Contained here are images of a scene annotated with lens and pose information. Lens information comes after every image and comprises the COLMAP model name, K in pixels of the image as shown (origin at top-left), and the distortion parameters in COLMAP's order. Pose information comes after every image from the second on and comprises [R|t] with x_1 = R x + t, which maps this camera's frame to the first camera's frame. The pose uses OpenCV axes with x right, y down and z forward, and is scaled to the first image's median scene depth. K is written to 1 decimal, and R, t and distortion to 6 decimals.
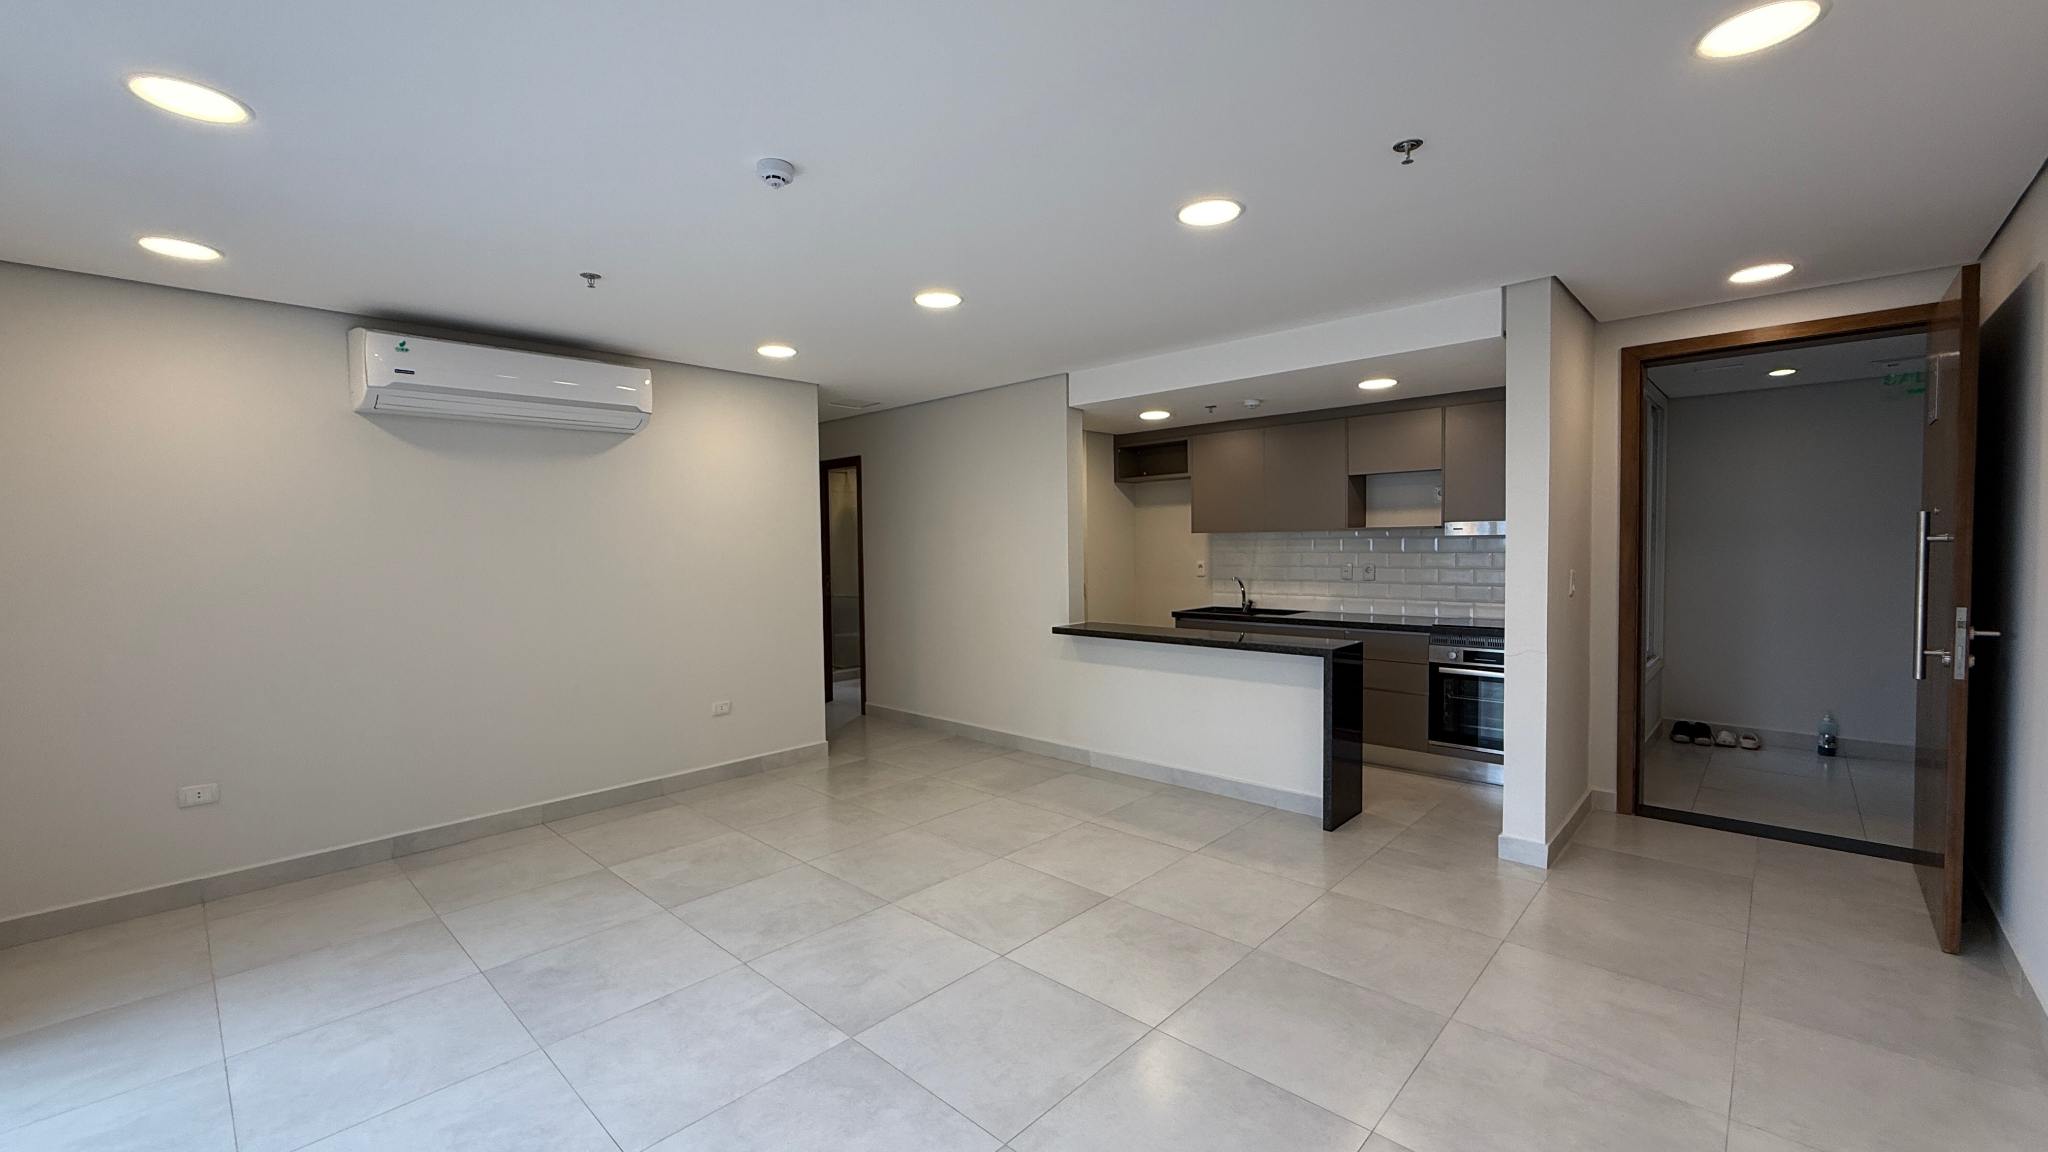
lens RADIAL K [[825.0, 0, 1021.4], [0, 825.0, 575.0], [0, 0, 1]] dist [-0.008787, 0.000032]
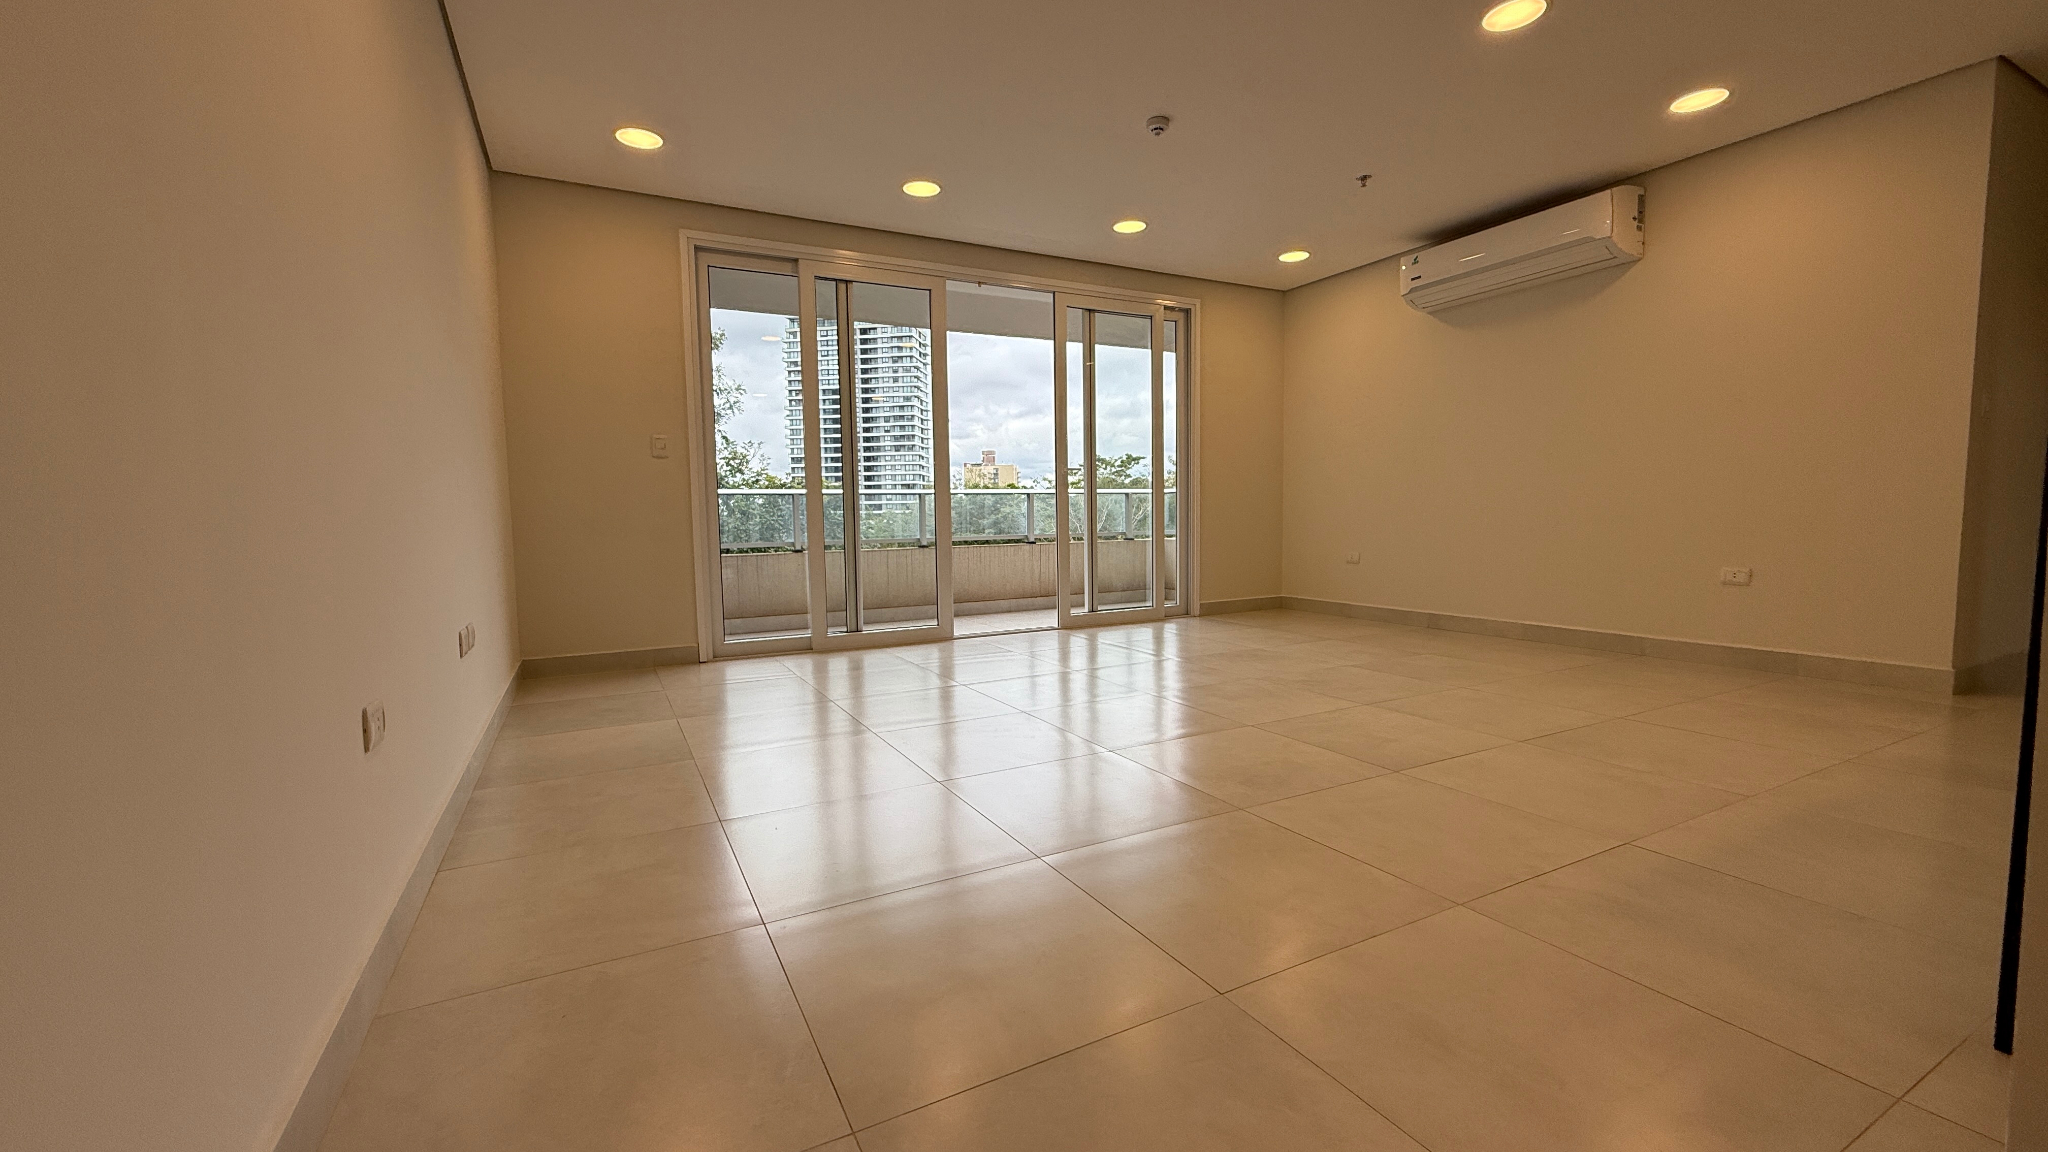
lens RADIAL K [[825.0, 0, 1021.4], [0, 825.0, 575.0], [0, 0, 1]] dist [-0.008787, 0.000032]
pose [[-0.327608, 0.094894, -0.940036, 0.909258], [-0.017785, 0.994148, 0.106554, 0.130719], [0.944646, 0.051627, -0.324003, 0.890761]]
